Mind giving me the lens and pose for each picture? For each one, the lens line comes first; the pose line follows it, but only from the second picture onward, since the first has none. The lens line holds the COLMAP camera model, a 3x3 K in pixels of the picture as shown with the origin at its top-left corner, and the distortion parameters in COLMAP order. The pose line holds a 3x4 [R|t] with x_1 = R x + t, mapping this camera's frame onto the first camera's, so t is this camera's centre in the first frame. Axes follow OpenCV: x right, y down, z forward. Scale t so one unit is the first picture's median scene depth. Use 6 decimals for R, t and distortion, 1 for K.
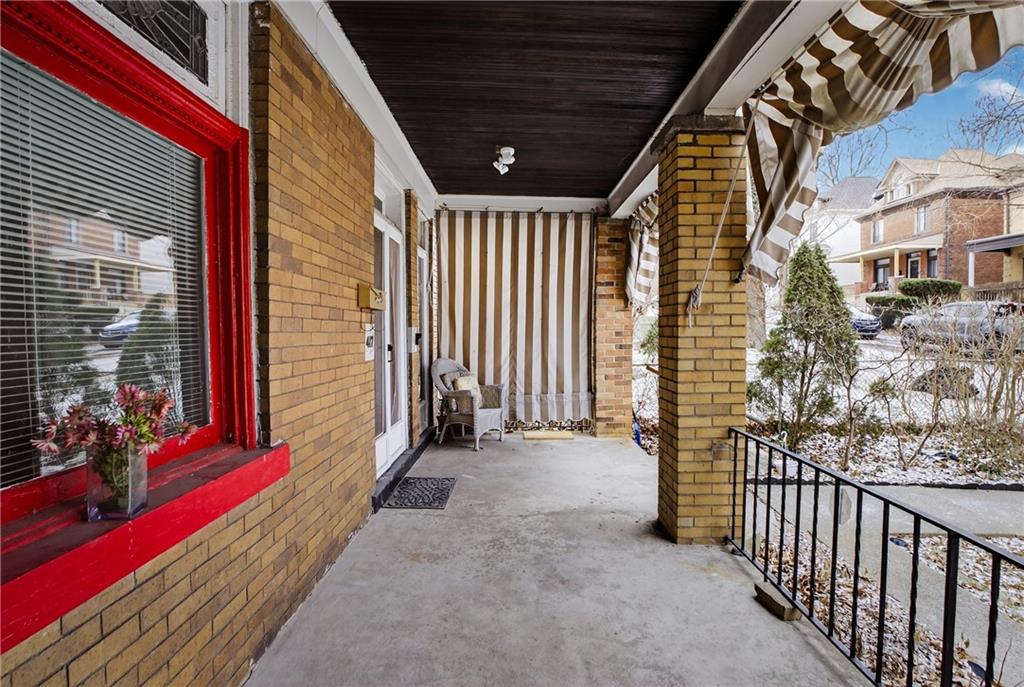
lens RADIAL K [[505.9, 0, 516.5], [0, 505.9, 341.8], [0, 0, 1]] dist [-0.039989, 0.008094]
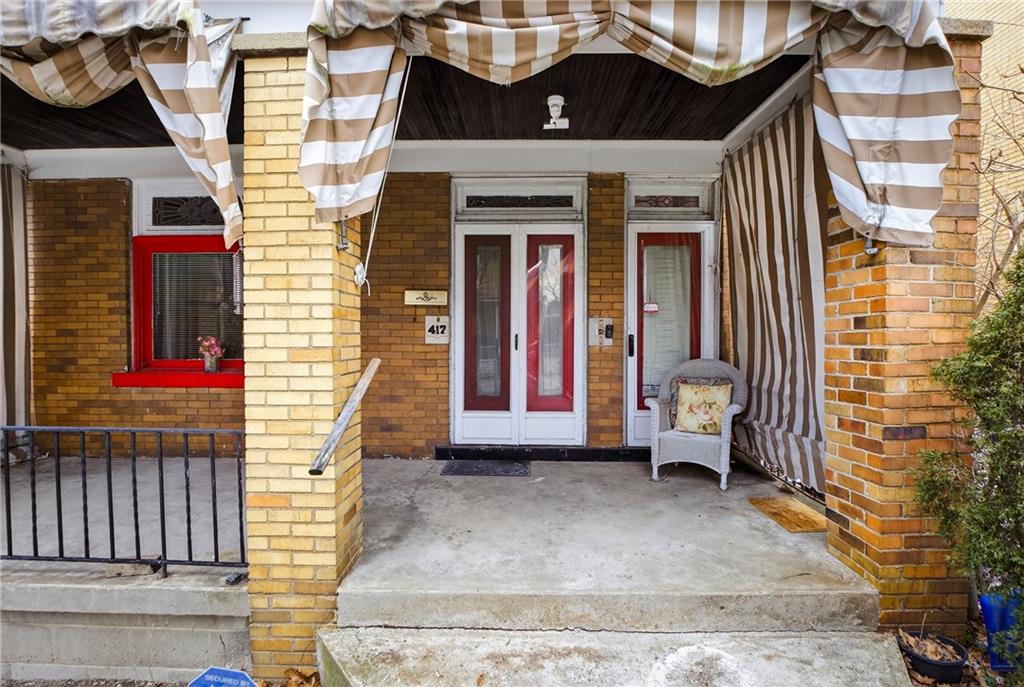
lens RADIAL K [[505.9, 0, 516.5], [0, 505.9, 341.8], [0, 0, 1]] dist [-0.039989, 0.008094]
pose [[-0.028296, 0.012211, -0.999525, 0.774228], [-0.026684, 0.999560, 0.012967, 0.002292], [0.999243, 0.027038, -0.027958, 0.913872]]
